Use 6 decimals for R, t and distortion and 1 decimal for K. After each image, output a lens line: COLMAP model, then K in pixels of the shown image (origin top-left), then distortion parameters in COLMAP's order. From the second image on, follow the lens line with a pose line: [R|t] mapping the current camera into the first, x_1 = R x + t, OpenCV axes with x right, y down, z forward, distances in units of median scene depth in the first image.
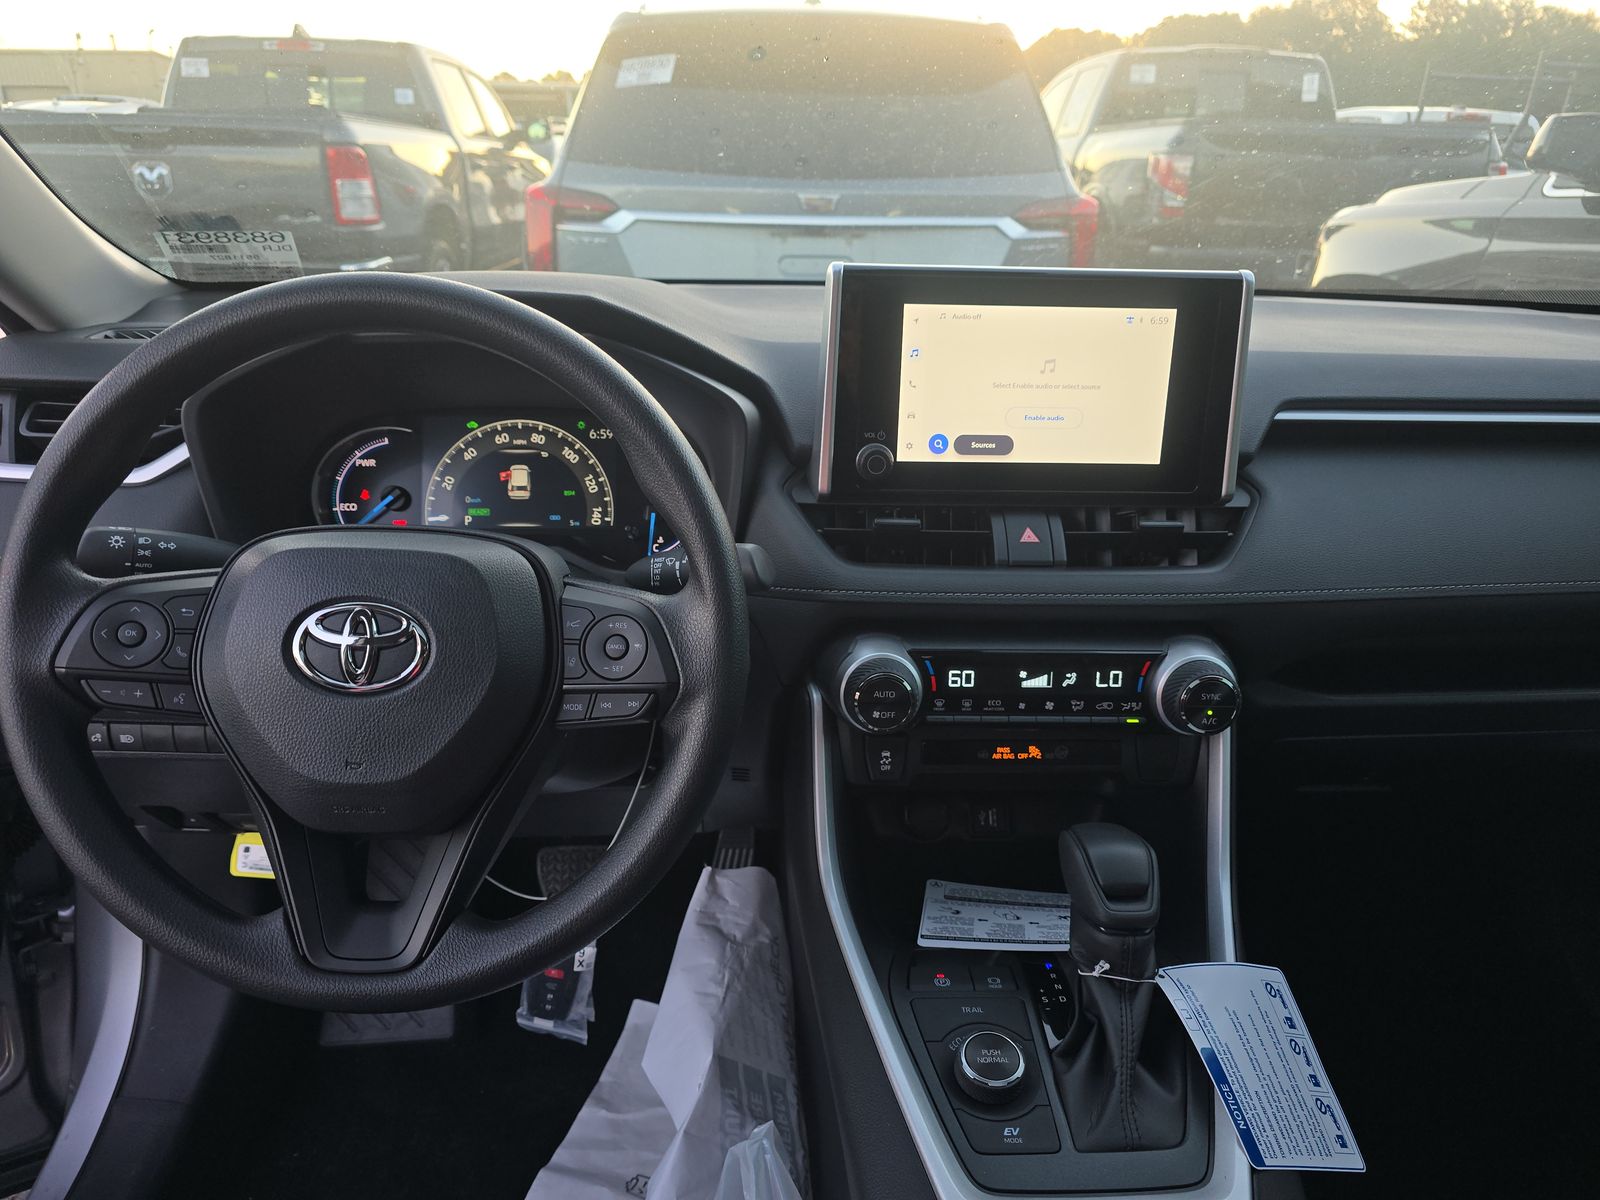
lens RADIAL K [[1050.0, 0, 800.0], [0, 1050.0, 600.0], [0, 0, 1]] dist [0.039197, -0.035630]
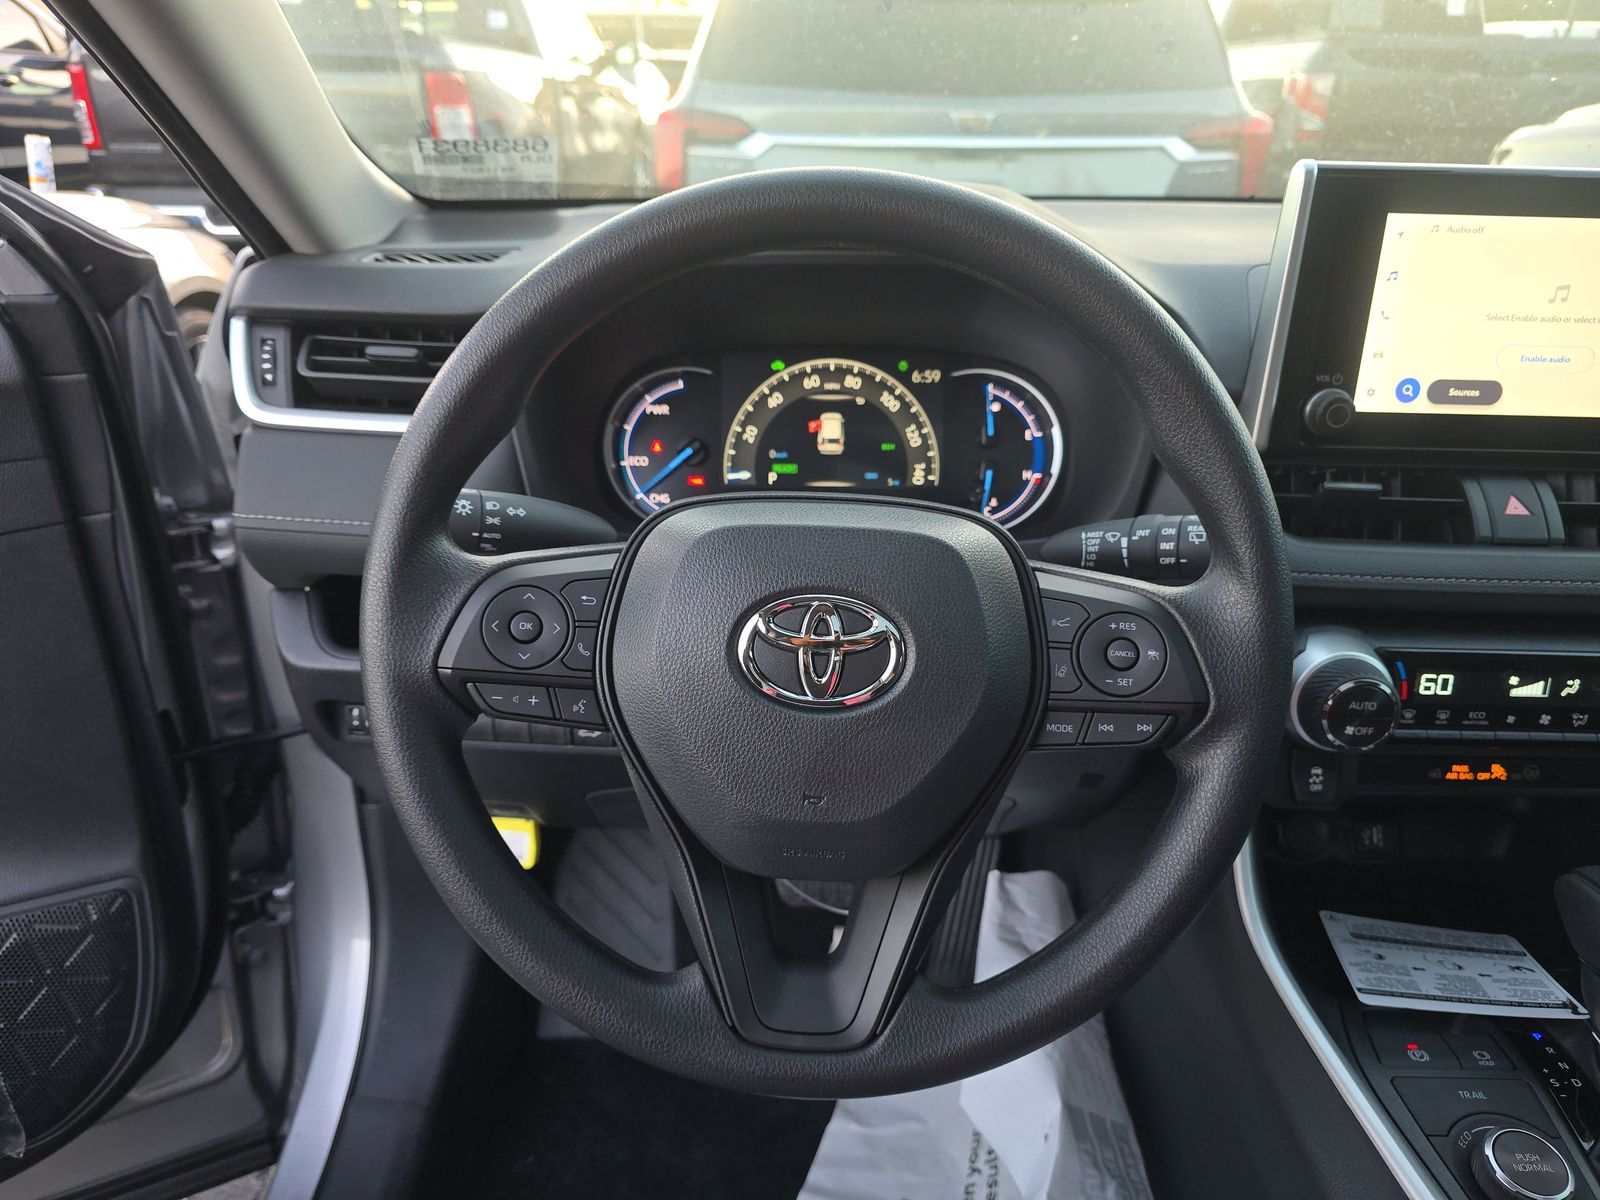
lens RADIAL K [[1059.8, 0, 800.0], [0, 1059.8, 600.0], [0, 0, 1]] dist [0.036238, -0.041002]
pose [[0.998346, 0.017036, -0.054901, -0.245153], [-0.014127, 0.998498, 0.052944, -0.022206], [0.055721, -0.052081, 0.997087, 0.133749]]
